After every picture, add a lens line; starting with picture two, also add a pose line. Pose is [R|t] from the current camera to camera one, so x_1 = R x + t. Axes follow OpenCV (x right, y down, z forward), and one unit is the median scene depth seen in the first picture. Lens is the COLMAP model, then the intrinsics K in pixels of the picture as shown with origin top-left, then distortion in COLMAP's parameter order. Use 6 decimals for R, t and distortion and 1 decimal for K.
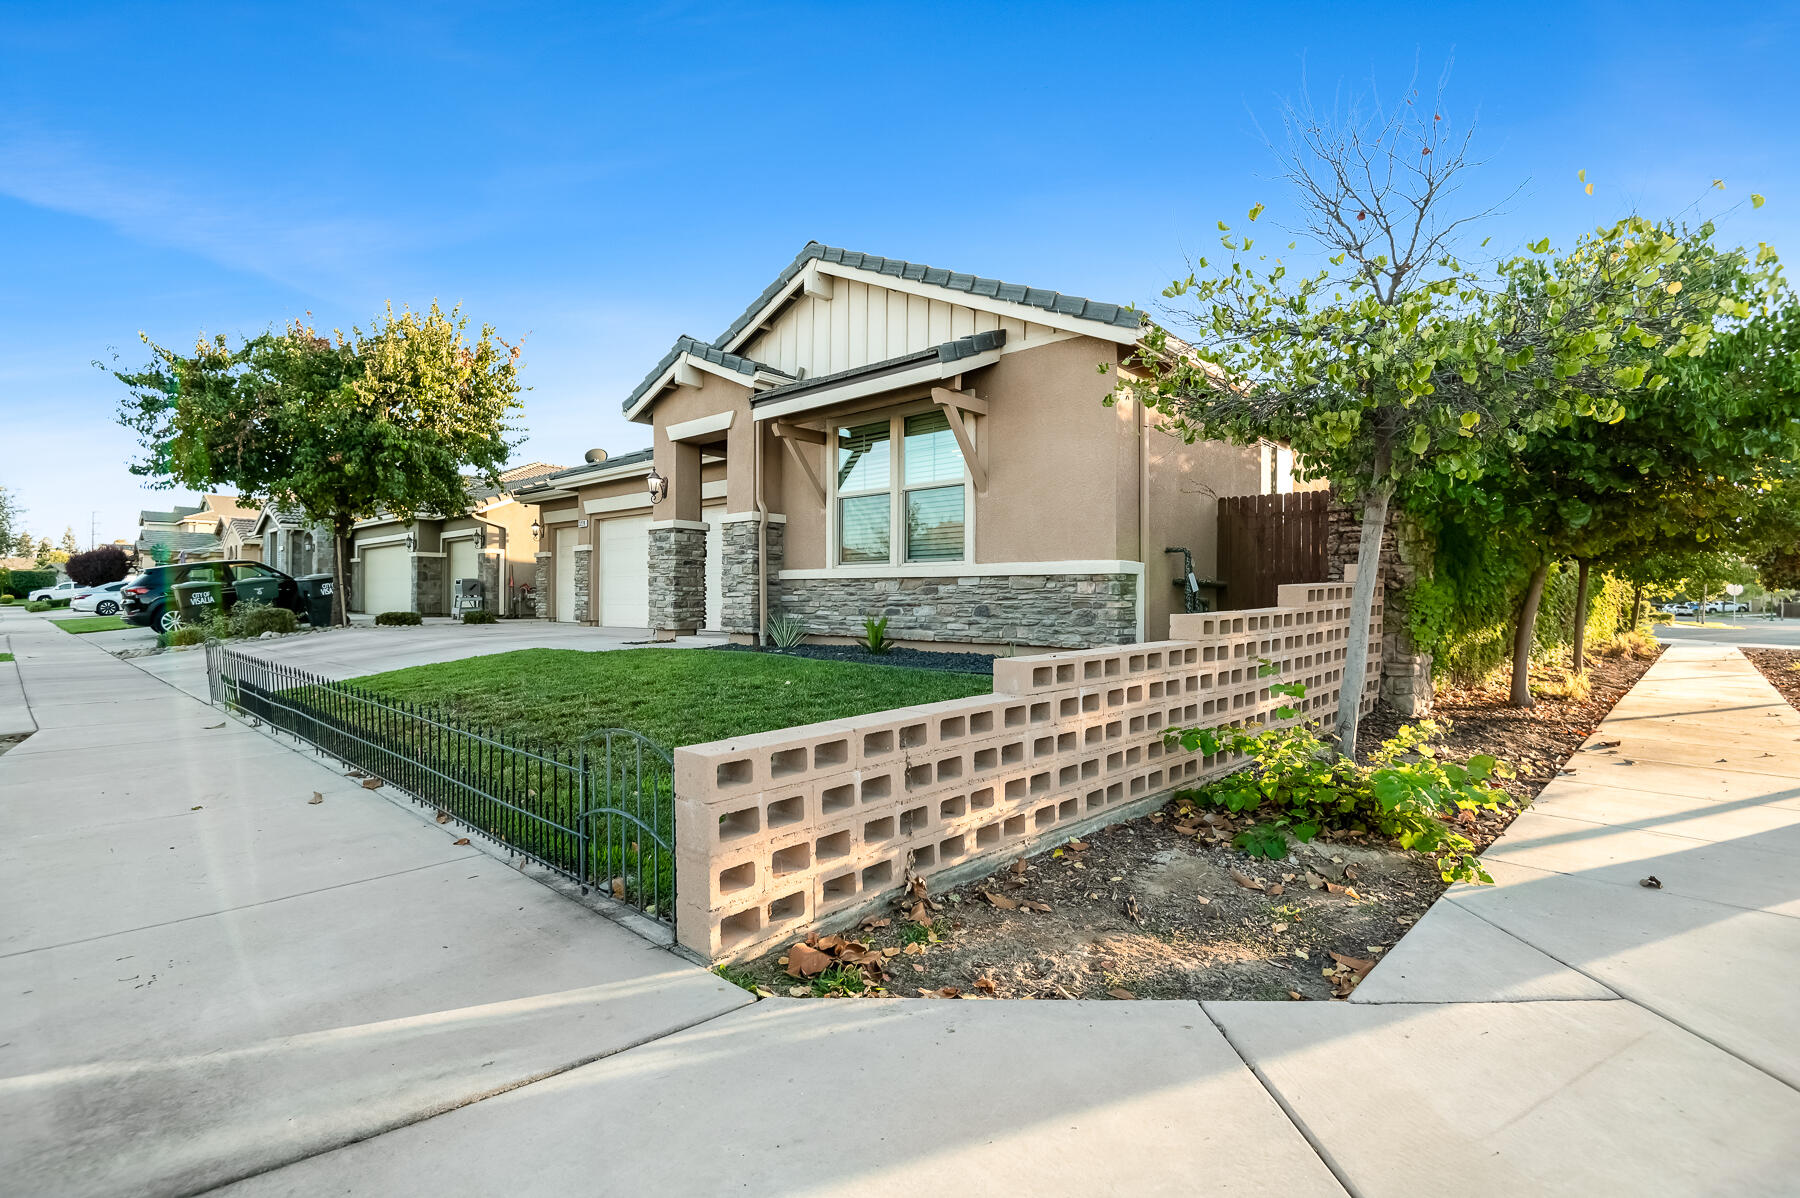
lens RADIAL K [[828.0, 0, 908.6], [0, 828.0, 608.3], [0, 0, 1]] dist [-0.019756, -0.003578]
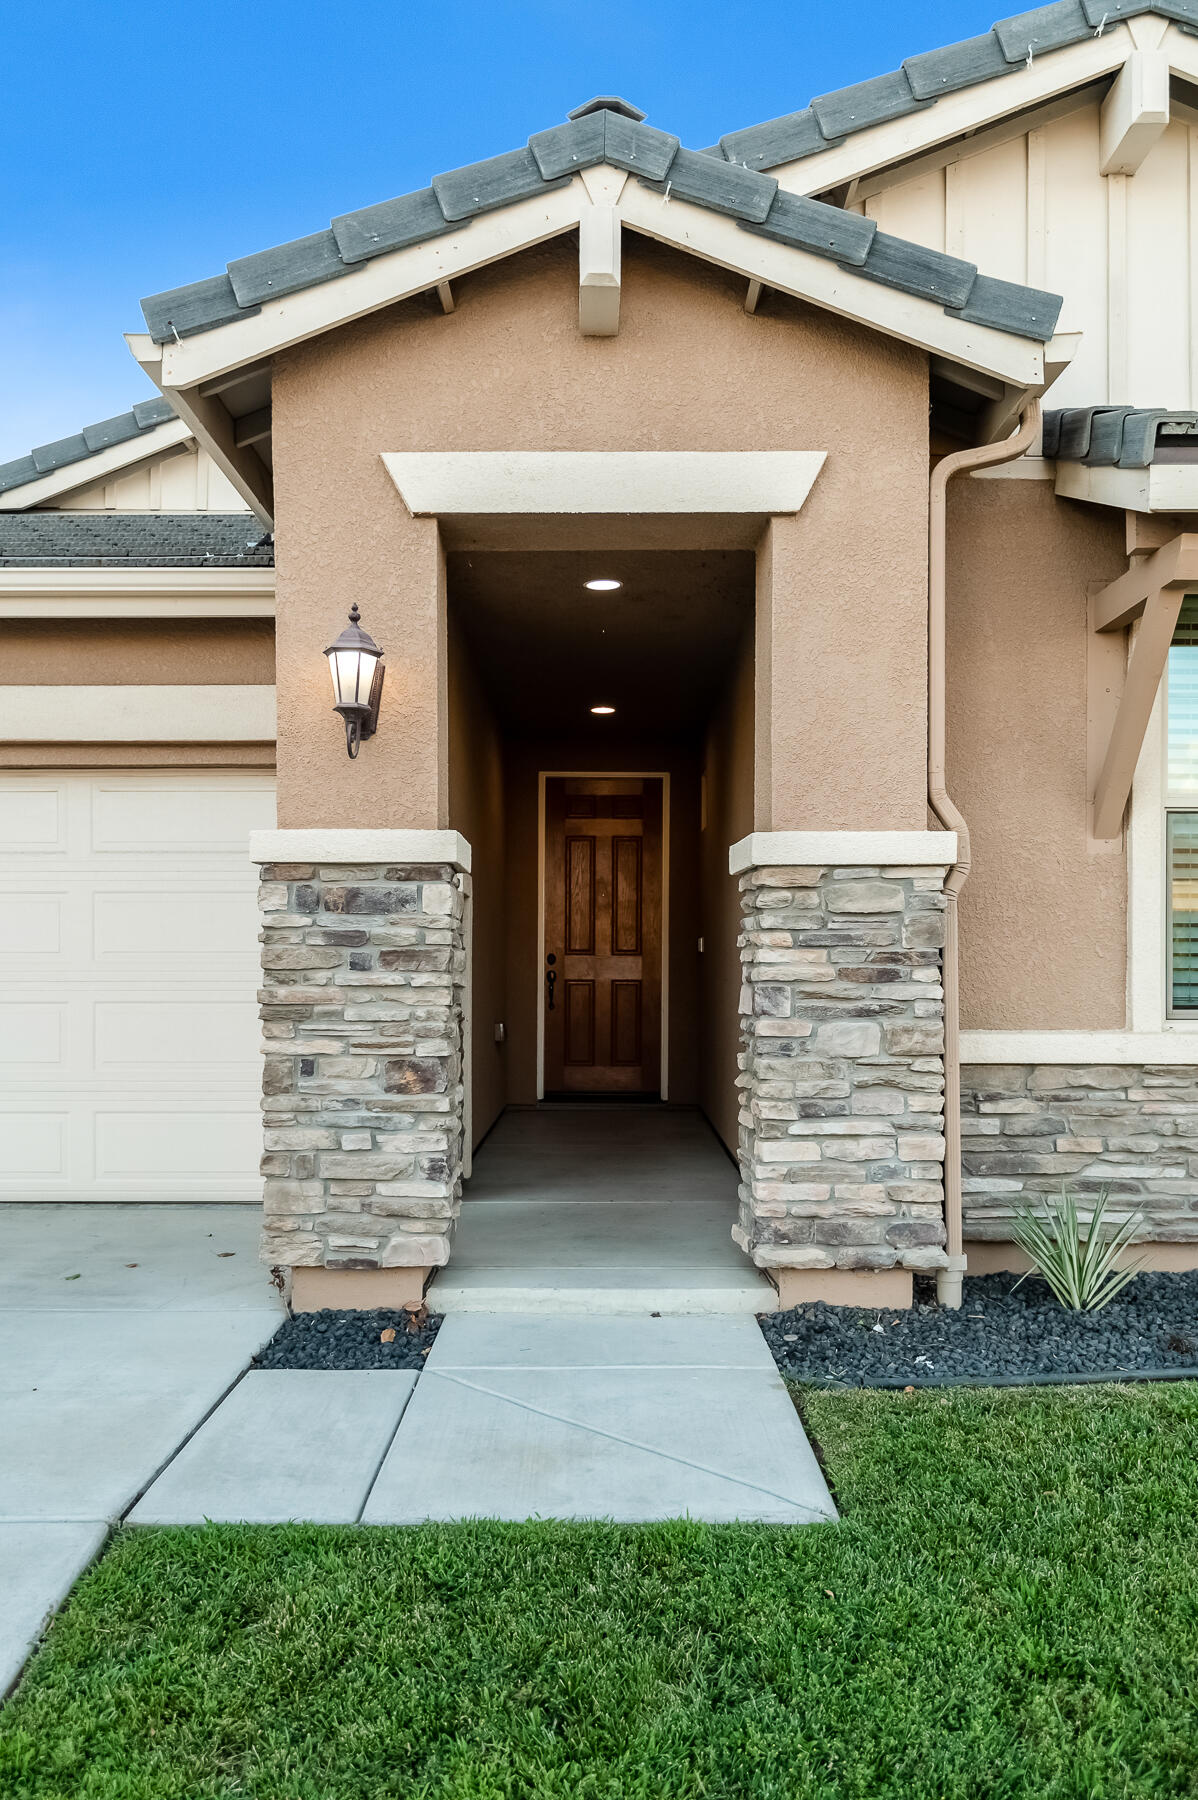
lens RADIAL K [[1355.8, 0, 612.0], [0, 1355.8, 977.3], [0, 0, 1]] dist [-0.007118, -0.009514]
pose [[0.750934, -0.010761, 0.660289, -0.592574], [0.009244, 0.999941, 0.005783, -0.073903], [-0.660312, 0.001761, 0.750989, 0.753811]]
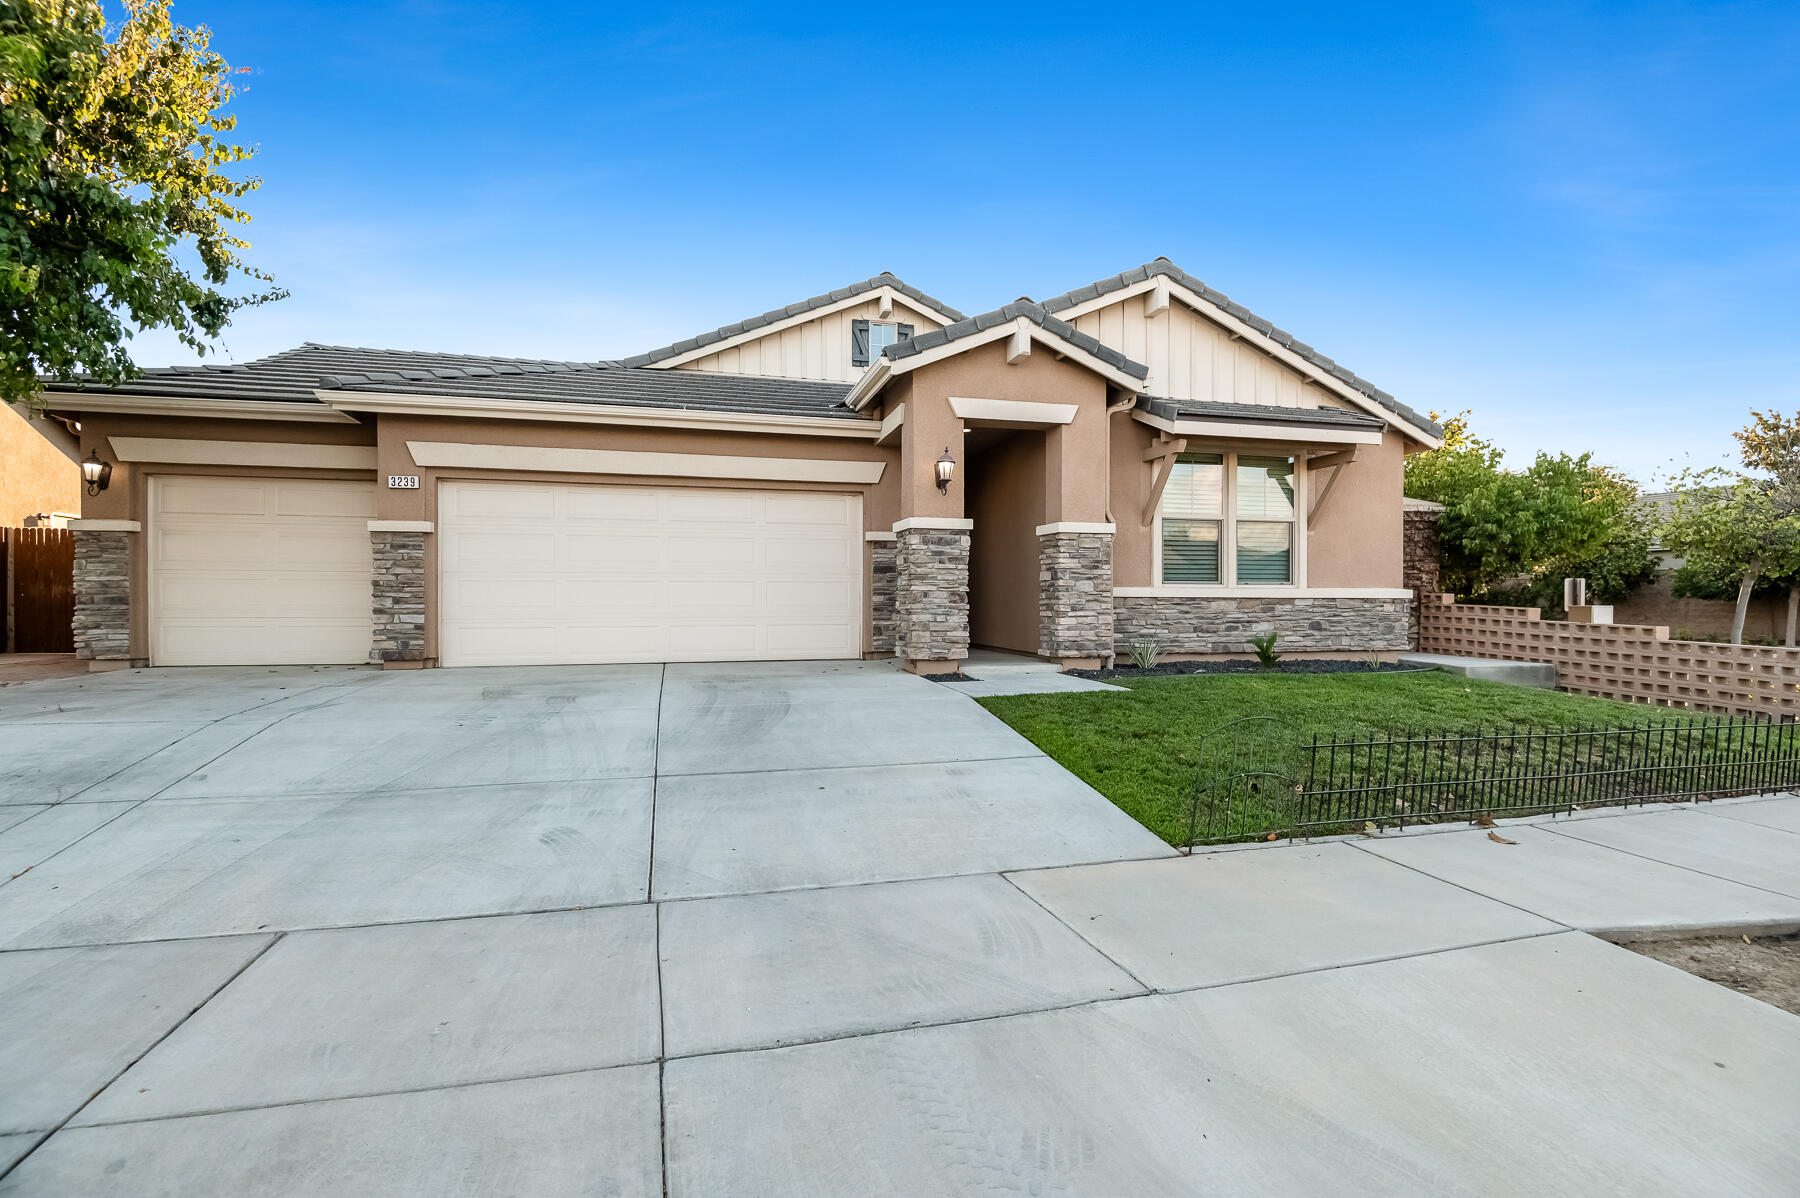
lens RADIAL K [[828.0, 0, 909.8], [0, 828.0, 612.5], [0, 0, 1]] dist [-0.019756, -0.003578]
pose [[0.551657, -0.018147, 0.833874, -1.110783], [0.009220, 0.999835, 0.015659, -0.035925], [-0.834020, -0.000950, 0.551733, 0.701975]]
